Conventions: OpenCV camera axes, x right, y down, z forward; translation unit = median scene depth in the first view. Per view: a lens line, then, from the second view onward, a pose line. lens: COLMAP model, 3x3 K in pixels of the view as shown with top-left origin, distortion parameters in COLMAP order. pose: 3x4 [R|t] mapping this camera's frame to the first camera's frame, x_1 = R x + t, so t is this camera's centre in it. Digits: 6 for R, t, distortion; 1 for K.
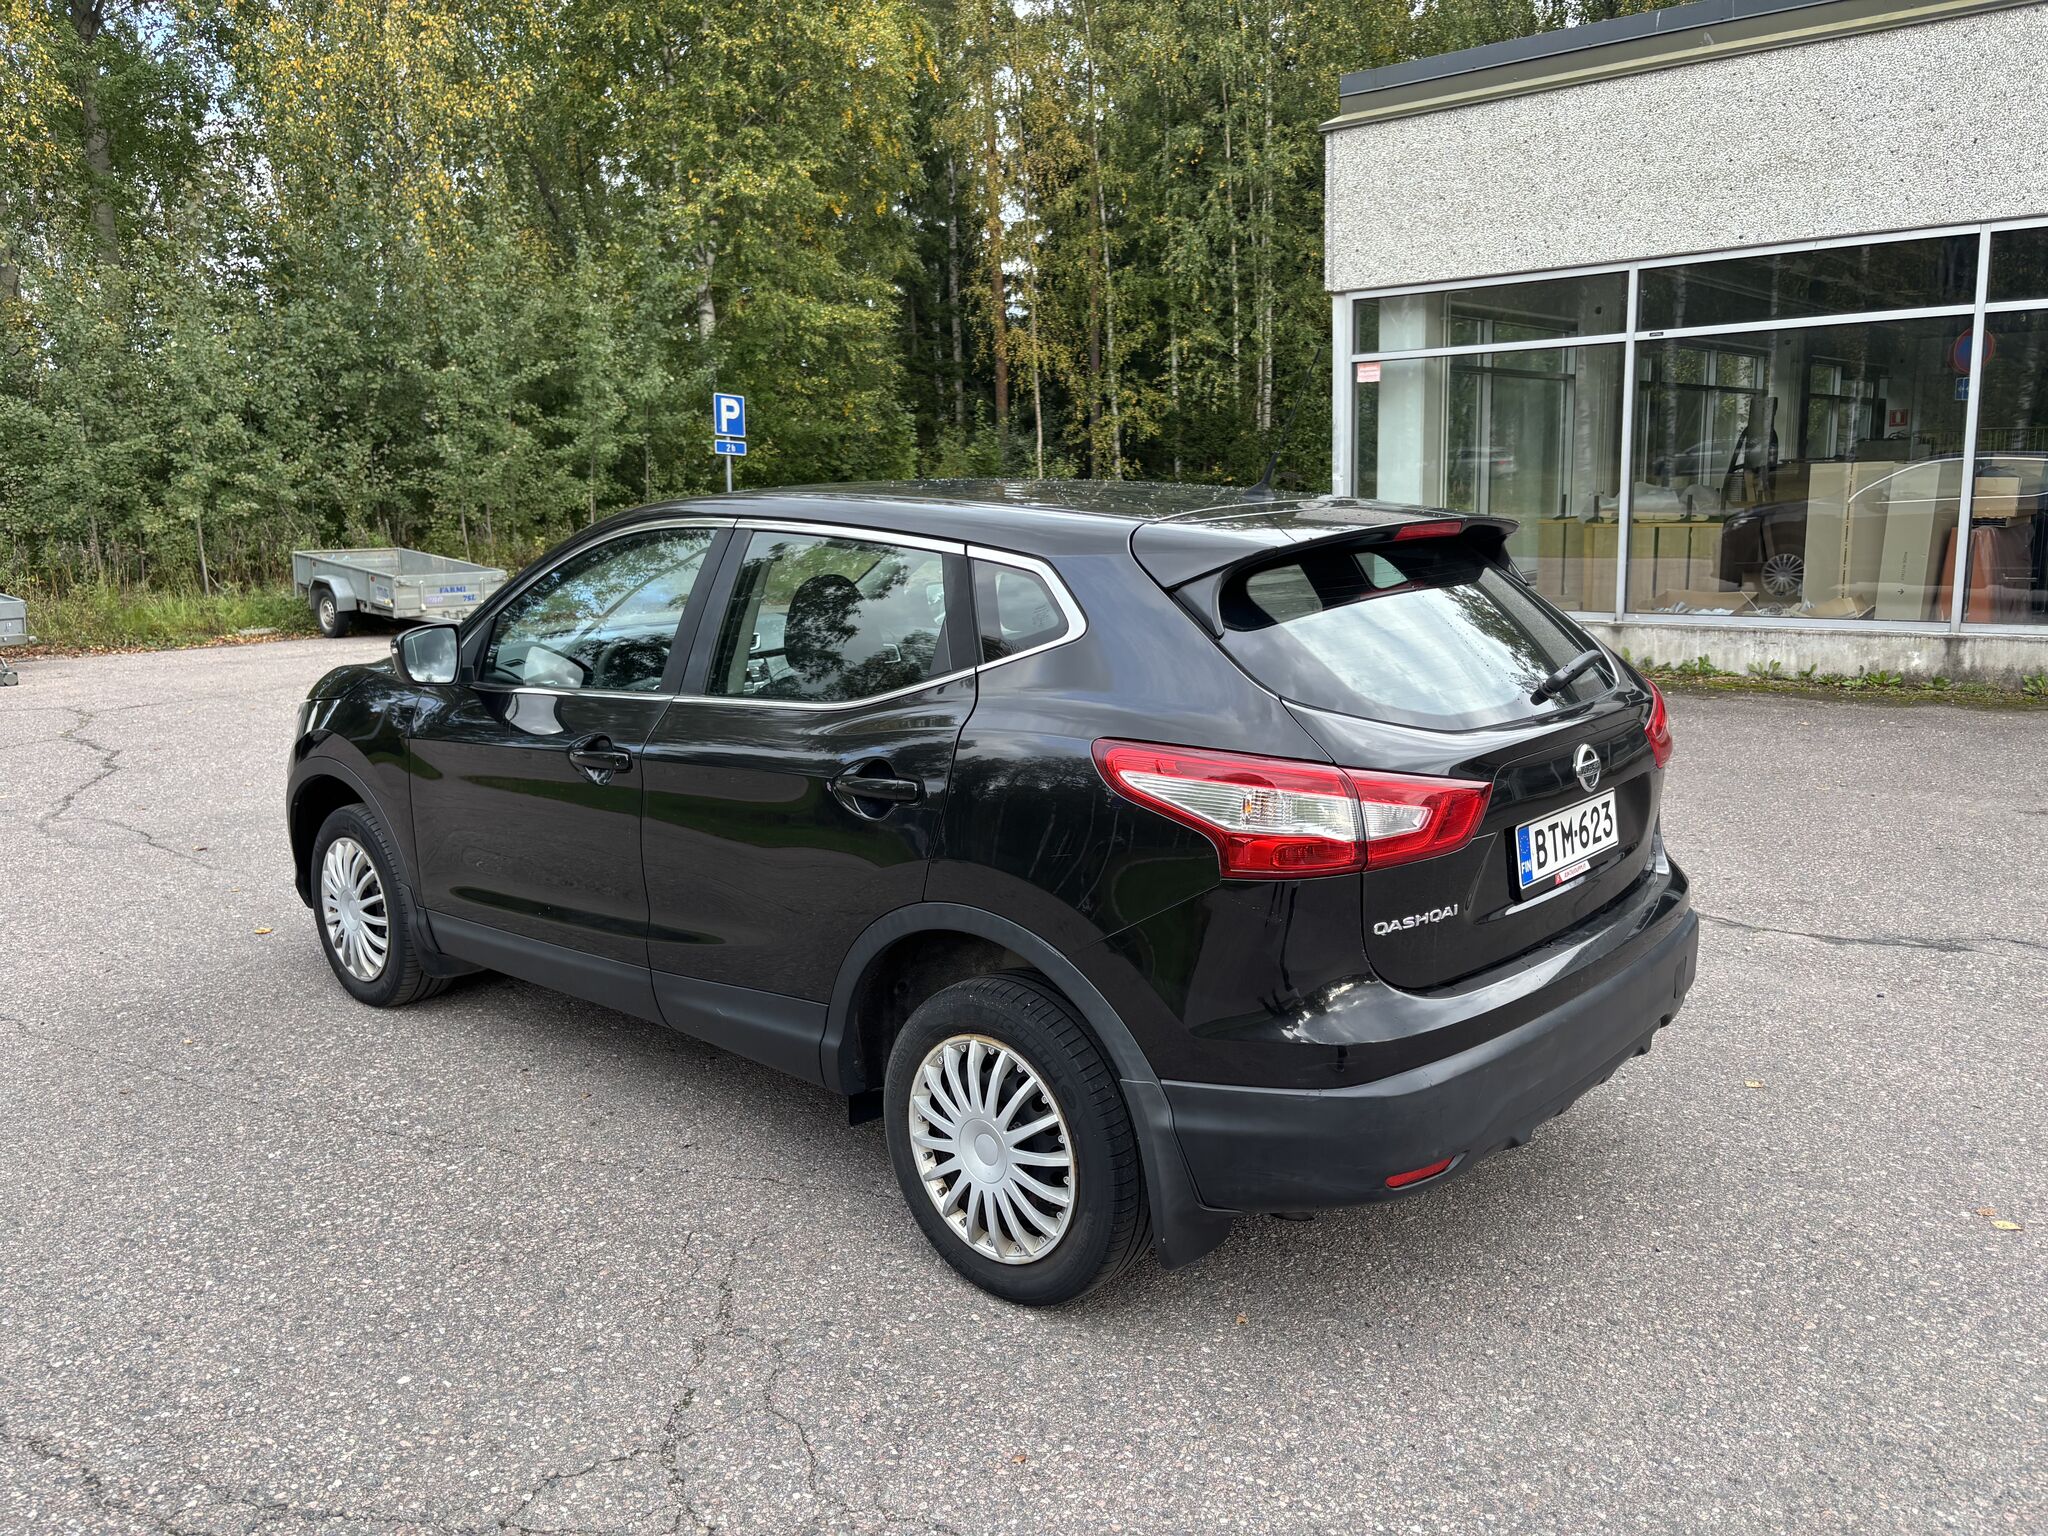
lens RADIAL K [[1551.1, 0, 1022.0], [0, 1551.1, 774.4], [0, 0, 1]] dist [0.041760, -0.047648]
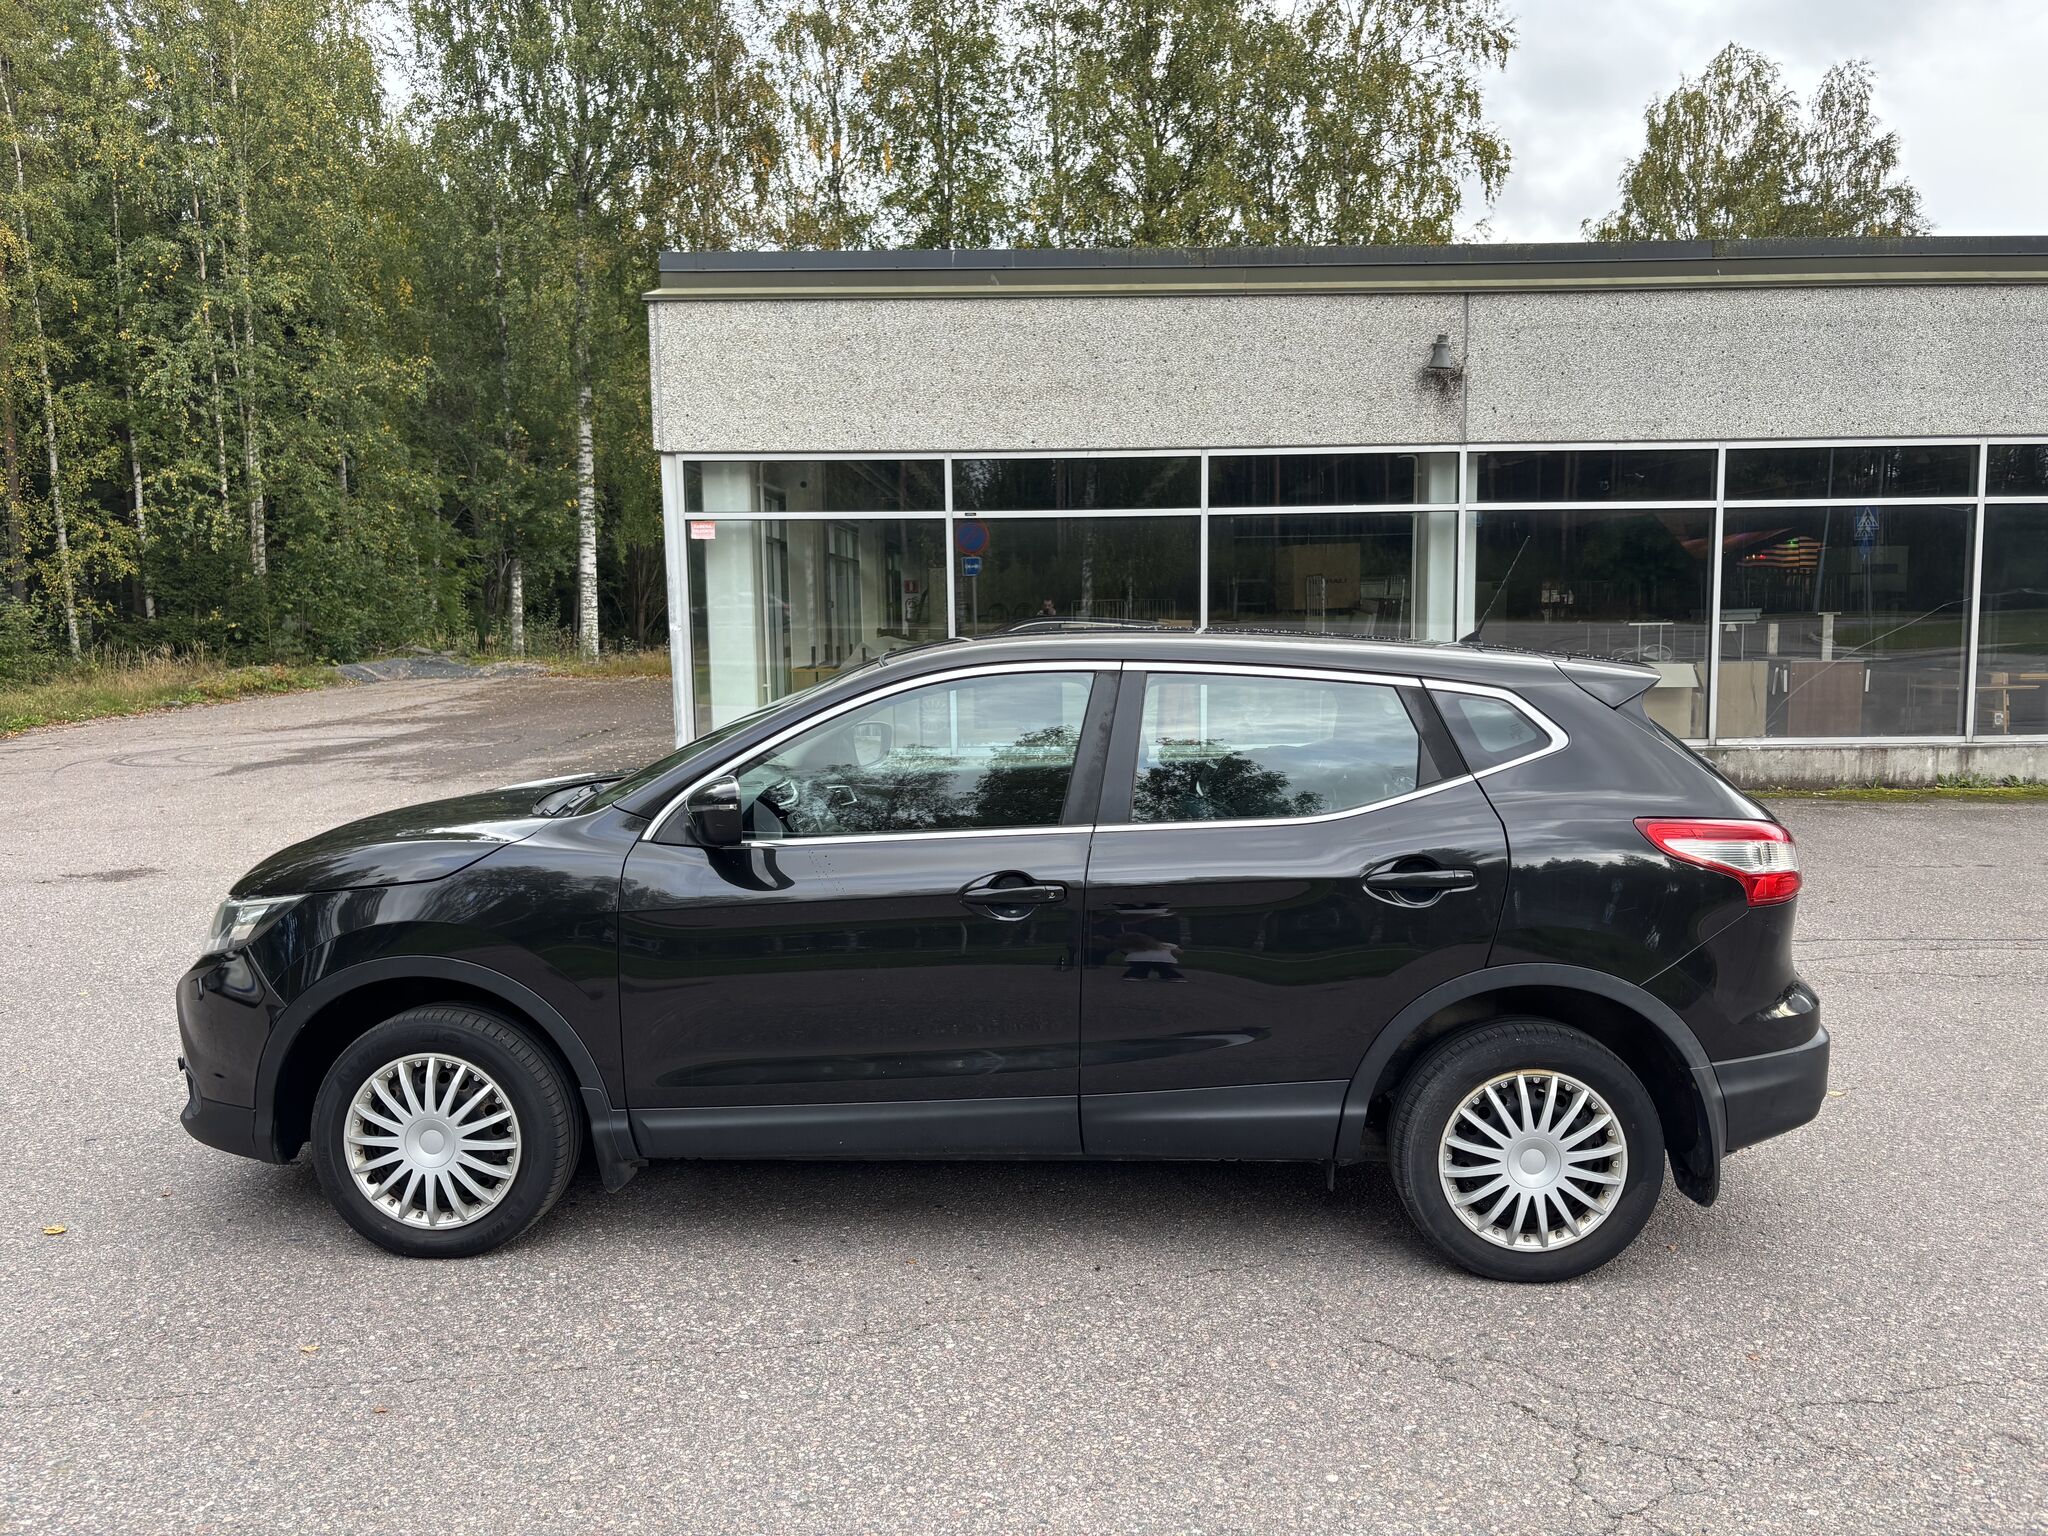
lens RADIAL K [[1551.1, 0, 1035.6], [0, 1551.1, 786.1], [0, 0, 1]] dist [0.041760, -0.047648]
pose [[0.774900, -0.051421, 0.629989, -0.274483], [0.106934, 0.992984, -0.050482, -0.008817], [-0.622973, 0.106486, 0.774962, 0.063433]]
